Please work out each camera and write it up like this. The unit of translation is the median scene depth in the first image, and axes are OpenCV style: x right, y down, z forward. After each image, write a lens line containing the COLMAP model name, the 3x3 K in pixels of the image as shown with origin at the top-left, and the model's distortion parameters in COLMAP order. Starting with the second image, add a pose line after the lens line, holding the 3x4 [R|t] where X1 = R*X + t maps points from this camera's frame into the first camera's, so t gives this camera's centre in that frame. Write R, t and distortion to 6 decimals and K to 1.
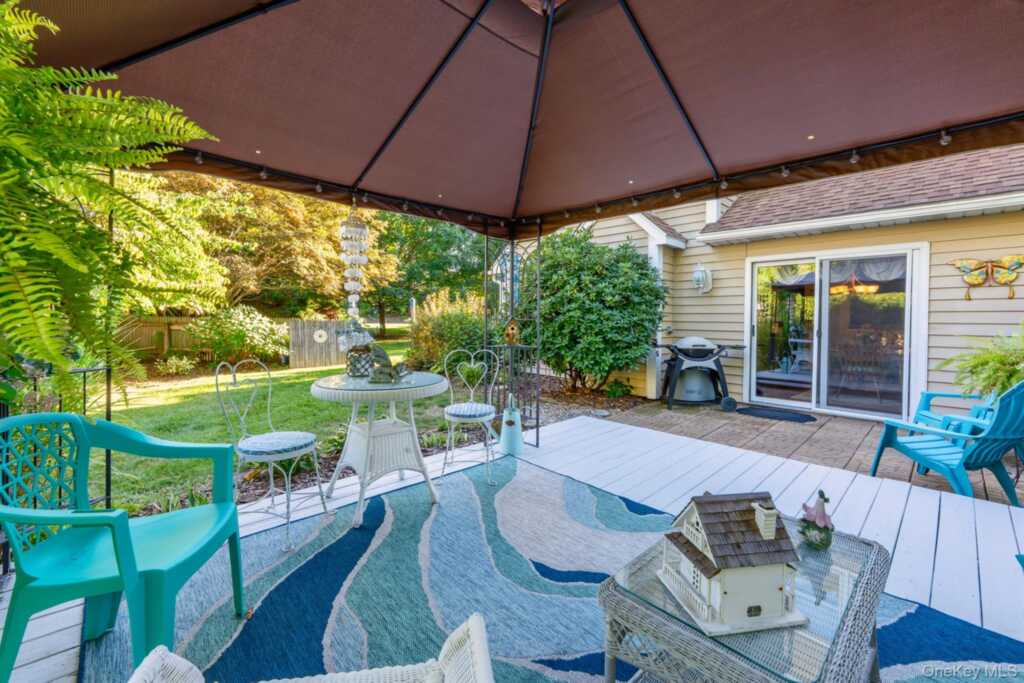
lens RADIAL K [[423.9, 0, 514.7], [0, 423.9, 321.6], [0, 0, 1]] dist [0.000813, -0.000092]
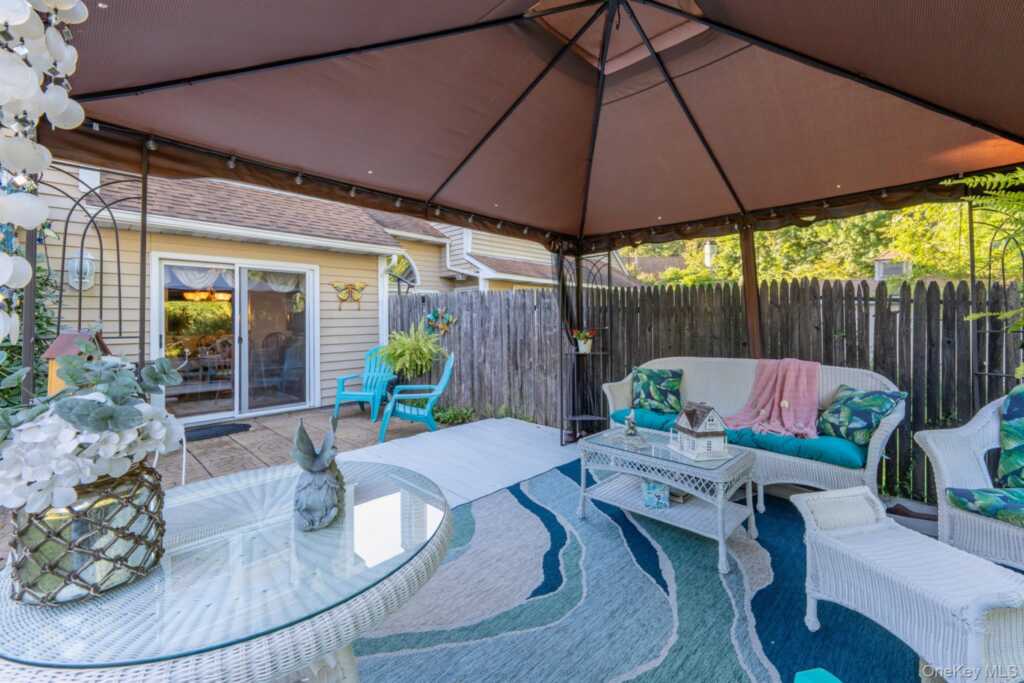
lens RADIAL K [[423.9, 0, 514.7], [0, 423.9, 321.6], [0, 0, 1]] dist [0.000813, -0.000092]
pose [[-0.038731, -0.006582, 0.999228, -0.607848], [0.018763, 0.999797, 0.007313, -0.020399], [-0.999073, 0.019032, -0.038600, 0.750961]]
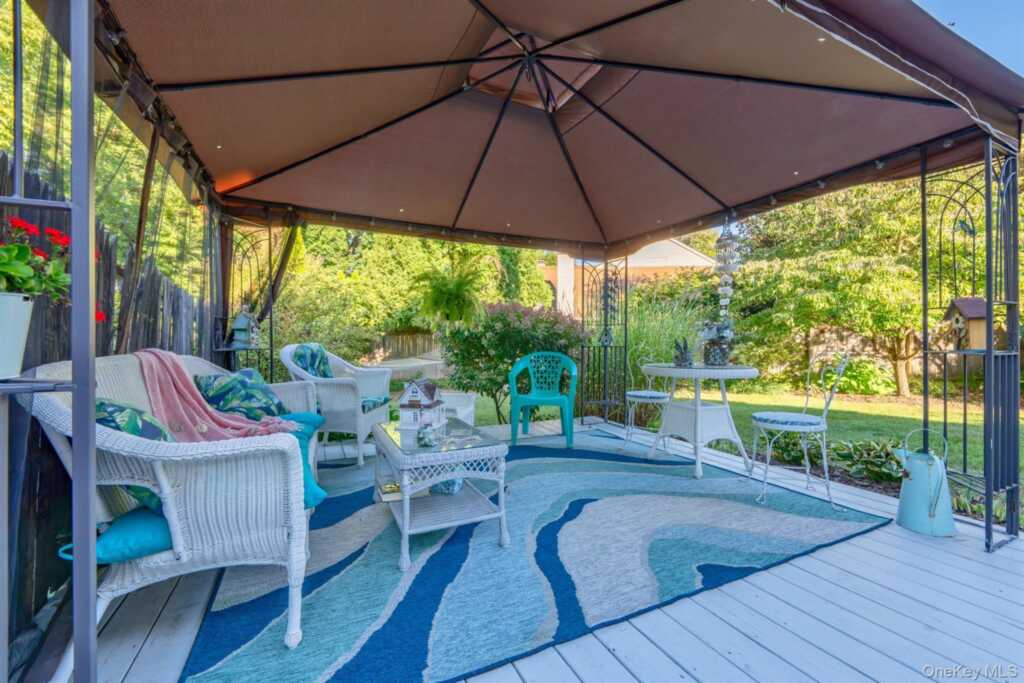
lens RADIAL K [[408.1, 0, 512.0], [0, 408.1, 341.5], [0, 0, 1]] dist [0.000462, 0.000022]
pose [[-0.300582, -0.008046, -0.953722, 0.915439], [-0.018871, 0.999819, -0.002487, 0.072307], [0.953569, 0.017250, -0.300679, 0.789198]]
